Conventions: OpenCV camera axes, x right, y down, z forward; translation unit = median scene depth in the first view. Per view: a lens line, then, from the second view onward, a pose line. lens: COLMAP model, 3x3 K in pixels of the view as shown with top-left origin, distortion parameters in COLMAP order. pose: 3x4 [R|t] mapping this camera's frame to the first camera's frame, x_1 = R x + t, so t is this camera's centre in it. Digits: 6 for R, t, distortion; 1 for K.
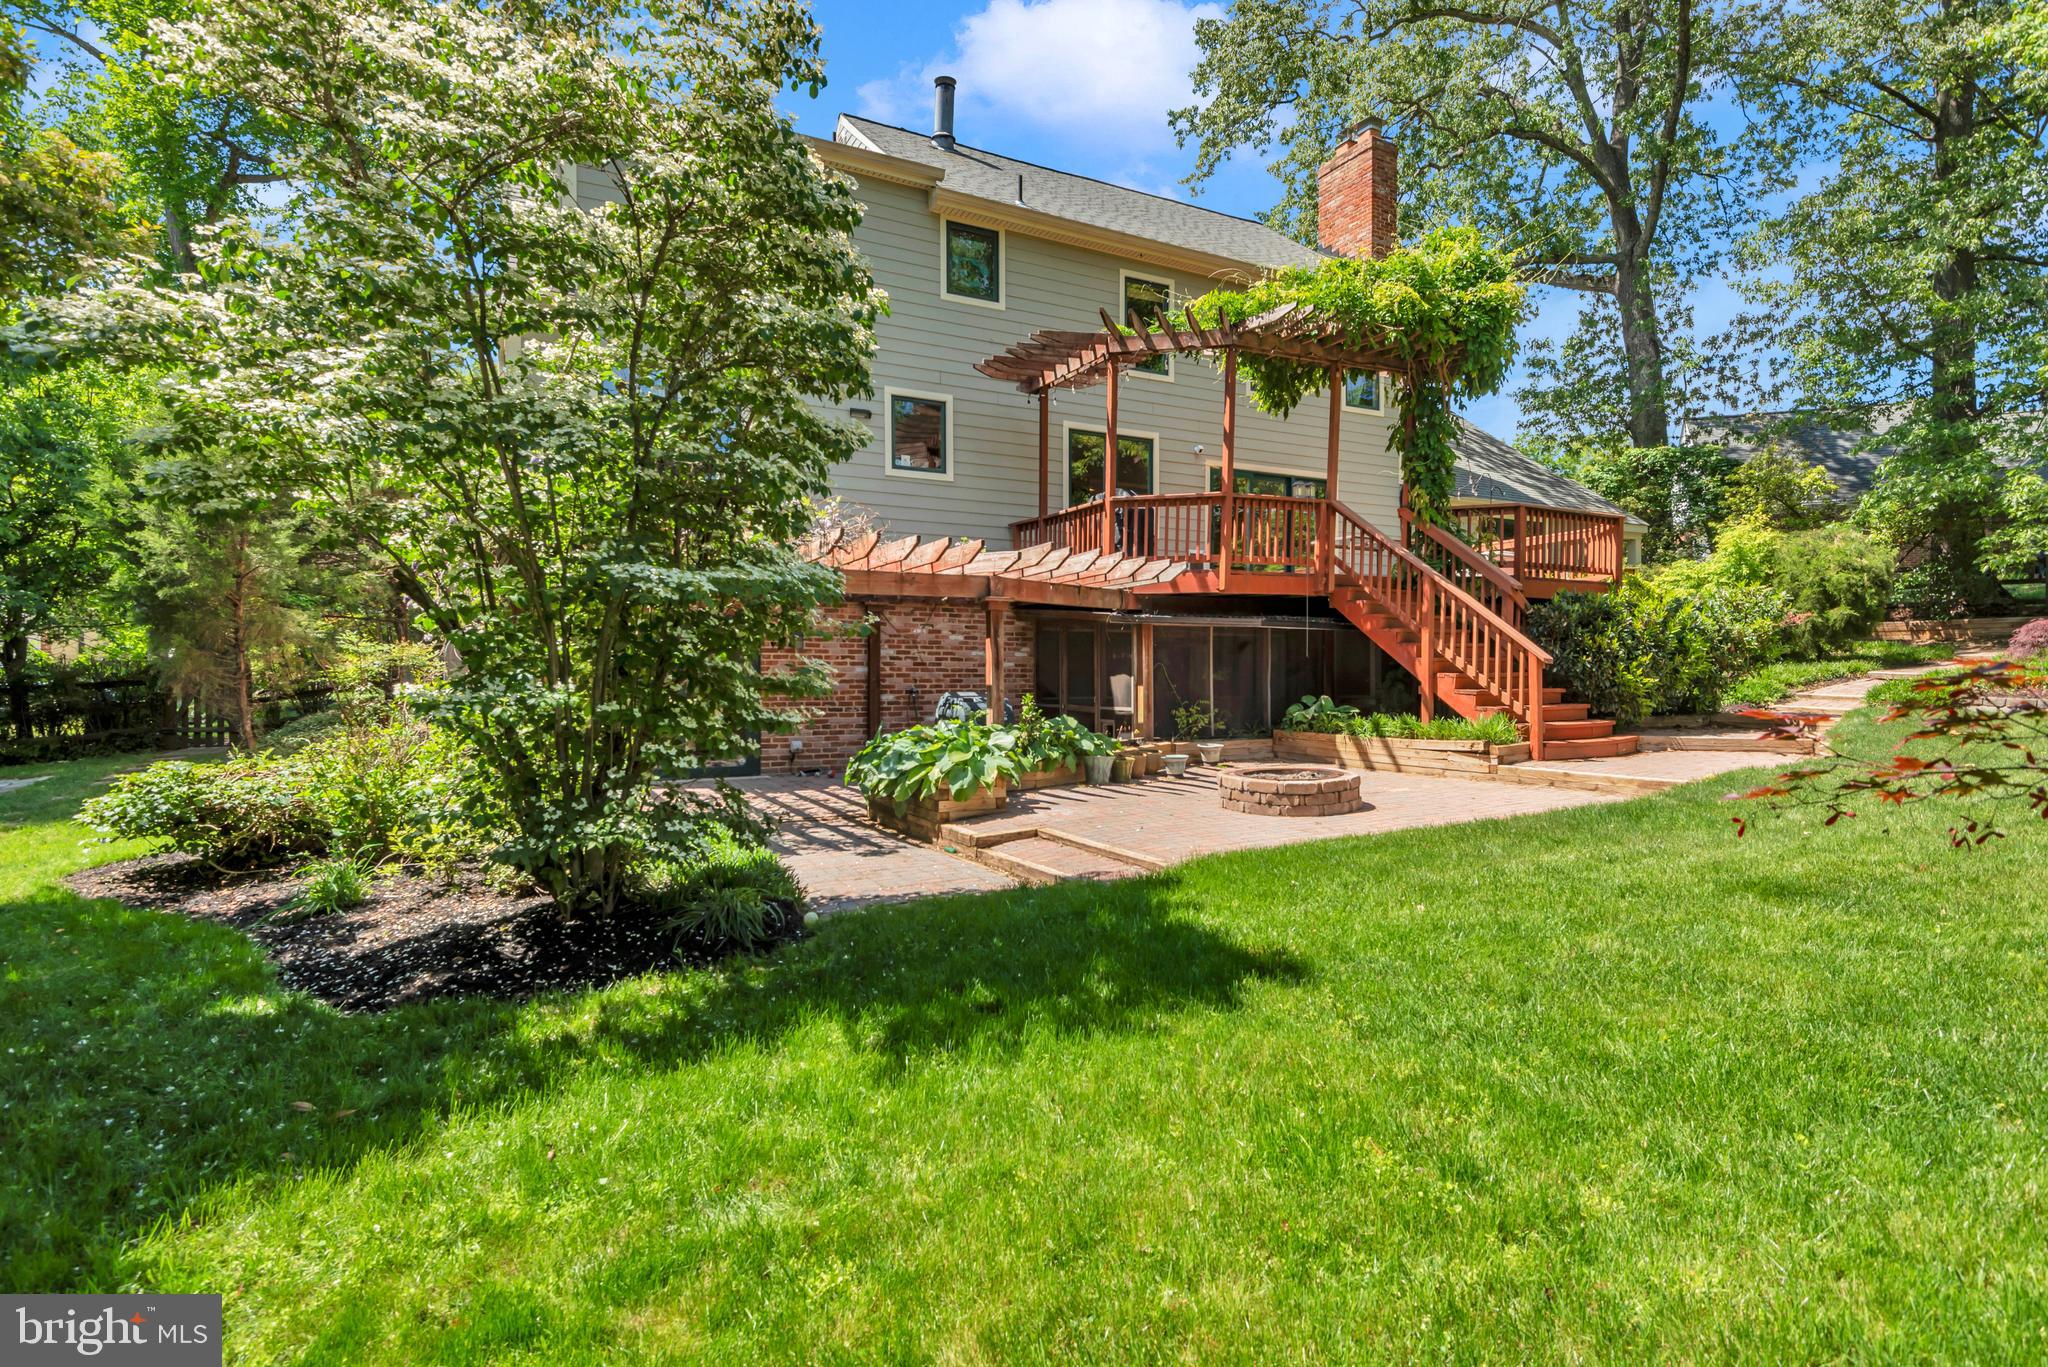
lens RADIAL K [[1012.0, 0, 1052.9], [0, 1012.0, 650.6], [0, 0, 1]] dist [0.028386, 0.000416]
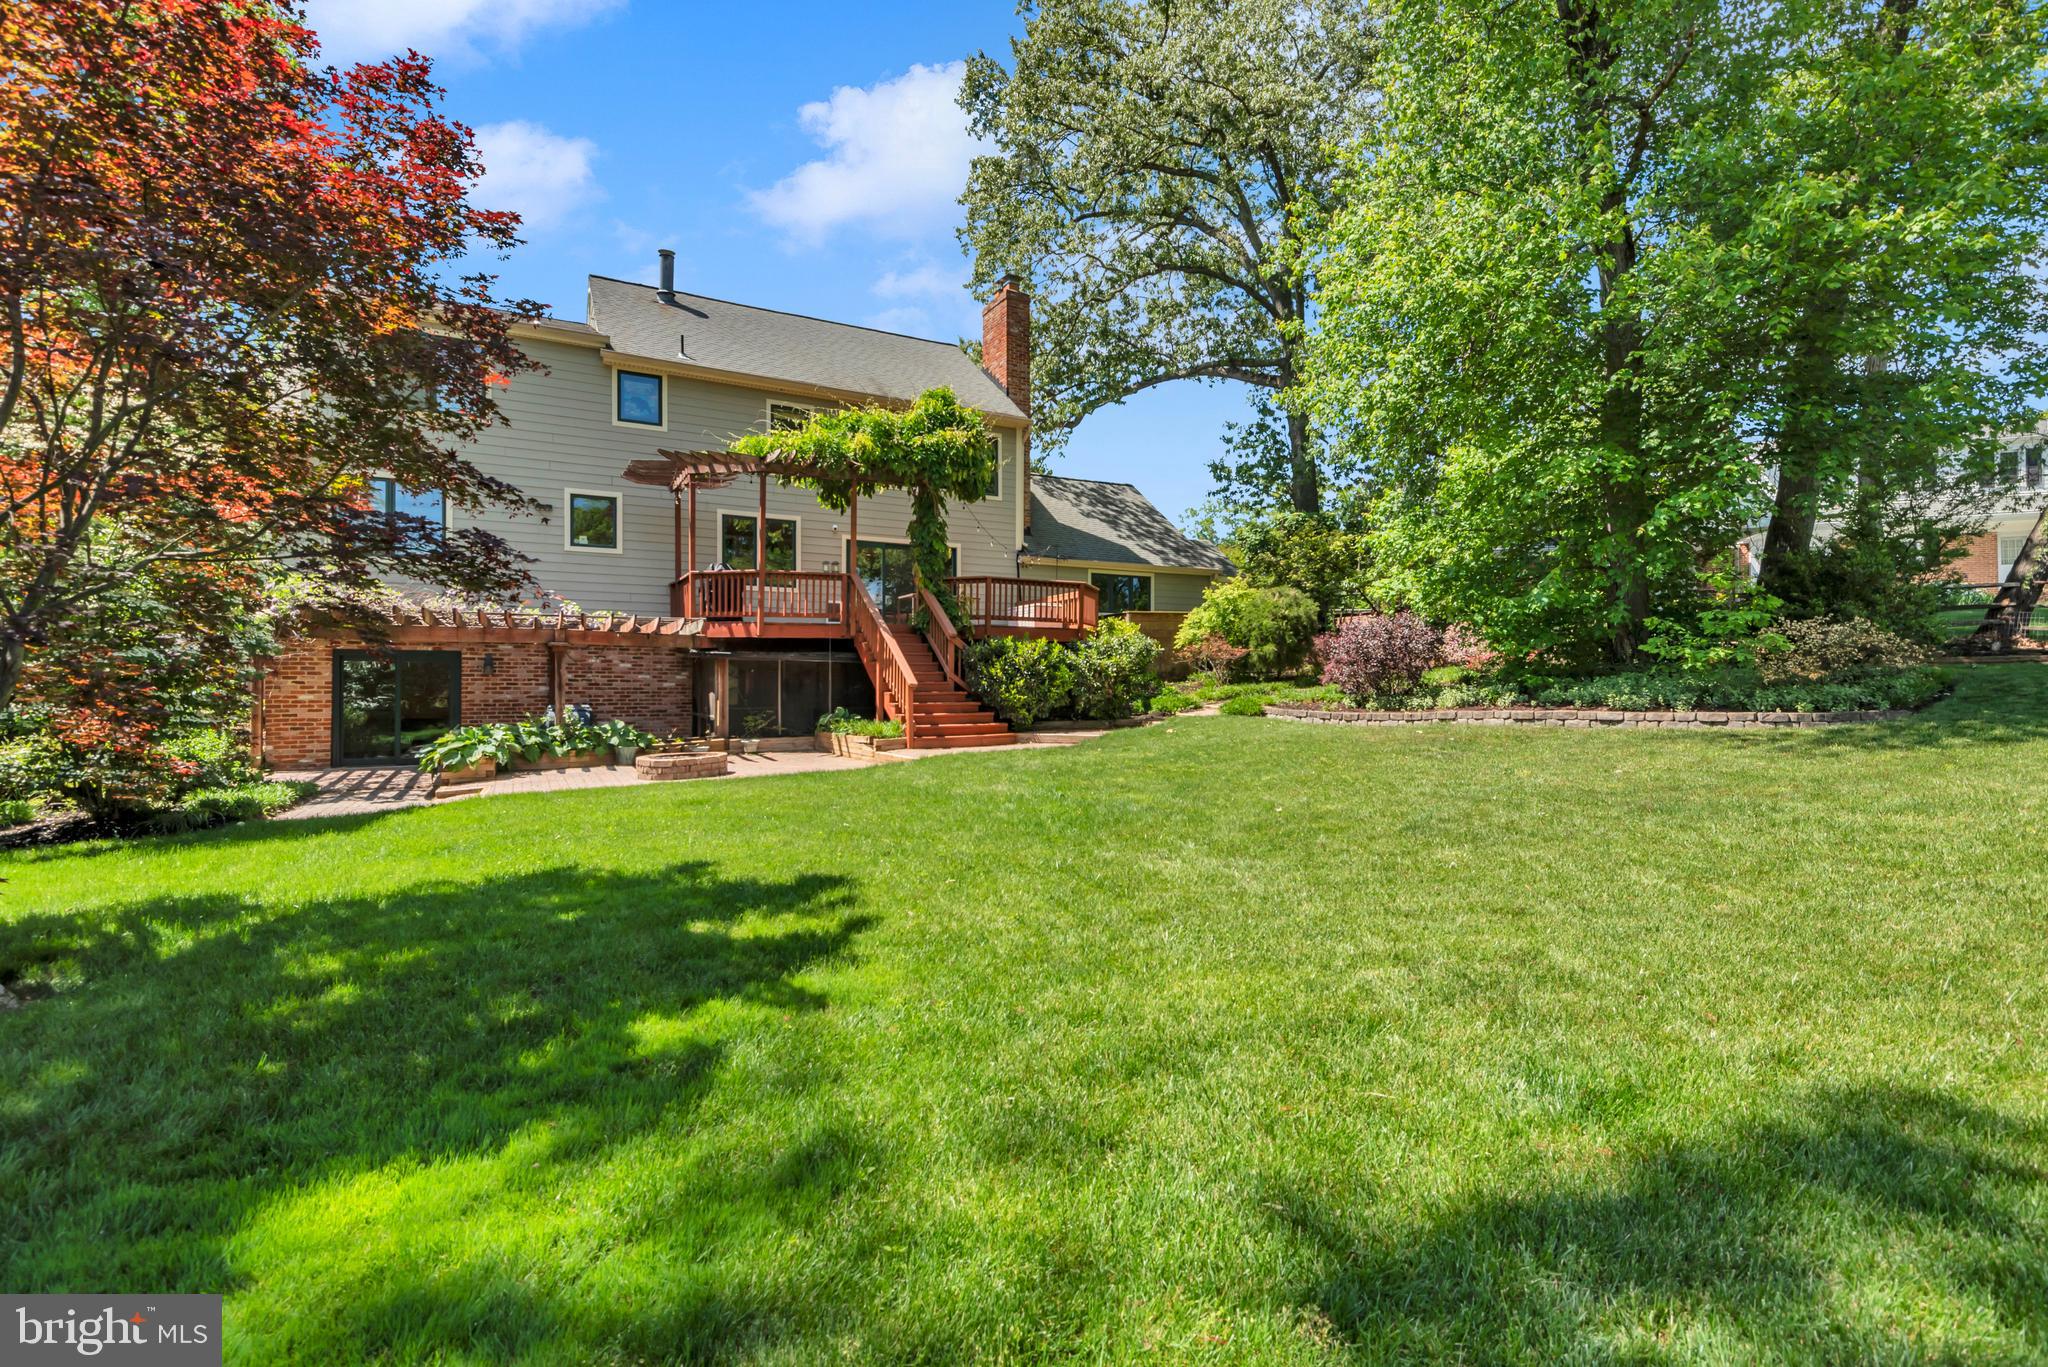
lens RADIAL K [[924.3, 0, 1038.4], [0, 924.3, 646.3], [0, 0, 1]] dist [0.019123, -0.002062]
pose [[0.999831, 0.001463, 0.018336, 0.583115], [-0.001138, 0.999841, -0.017771, -0.021594], [-0.018359, 0.017747, 0.999674, -0.379185]]
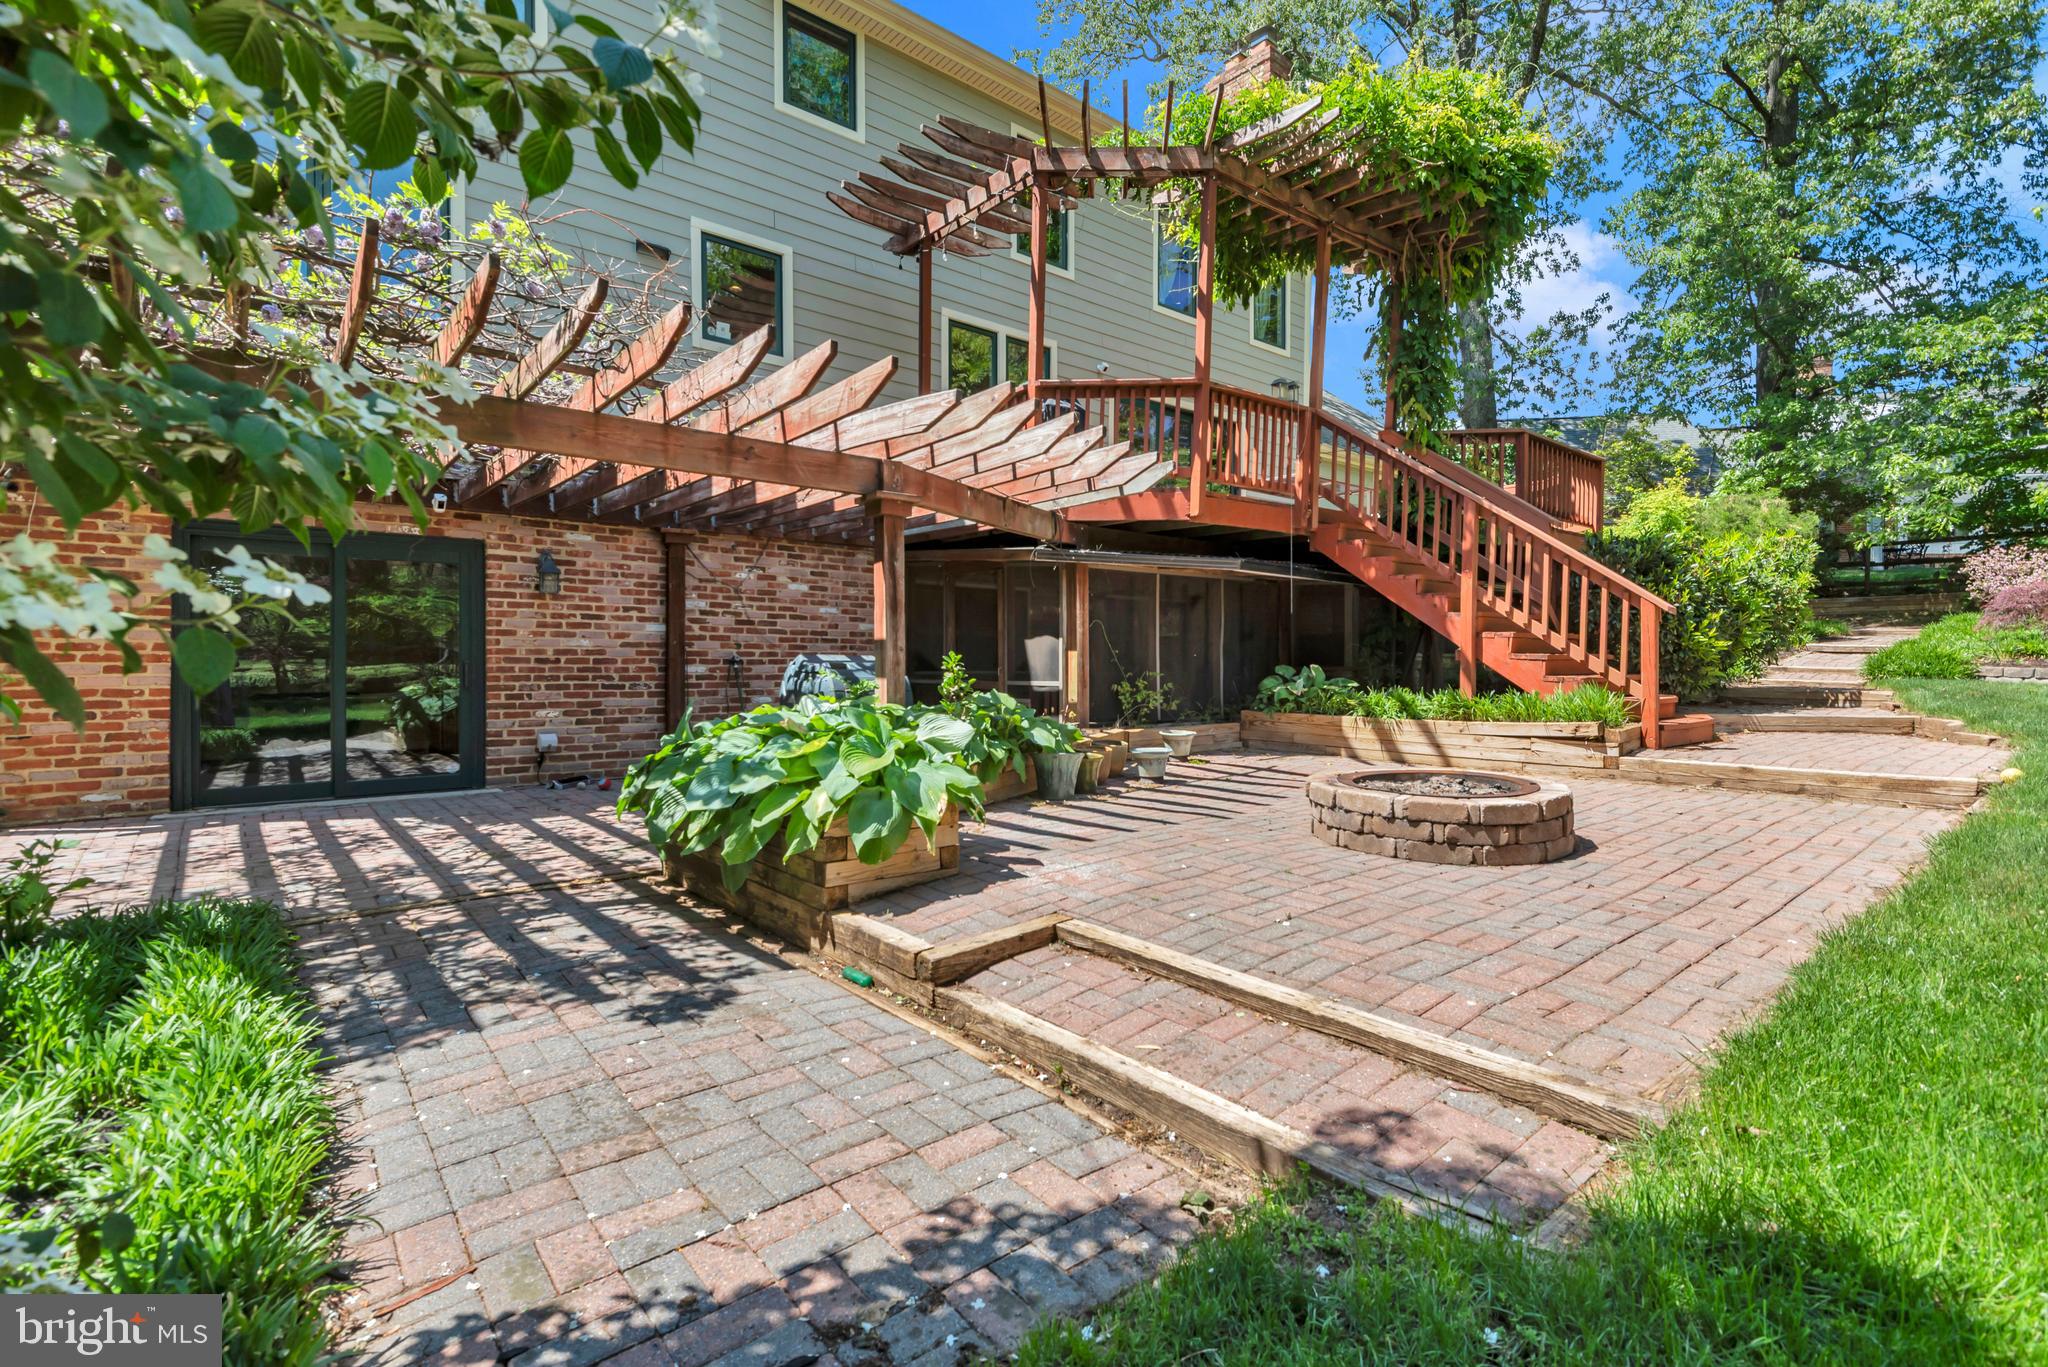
lens RADIAL K [[924.3, 0, 1052.2], [0, 924.3, 658.9], [0, 0, 1]] dist [0.019123, -0.002062]
pose [[0.977468, 0.004461, 0.211037, -0.072517], [-0.007944, 0.999846, 0.015657, 0.033489], [-0.210934, -0.016980, 0.977353, 0.403956]]
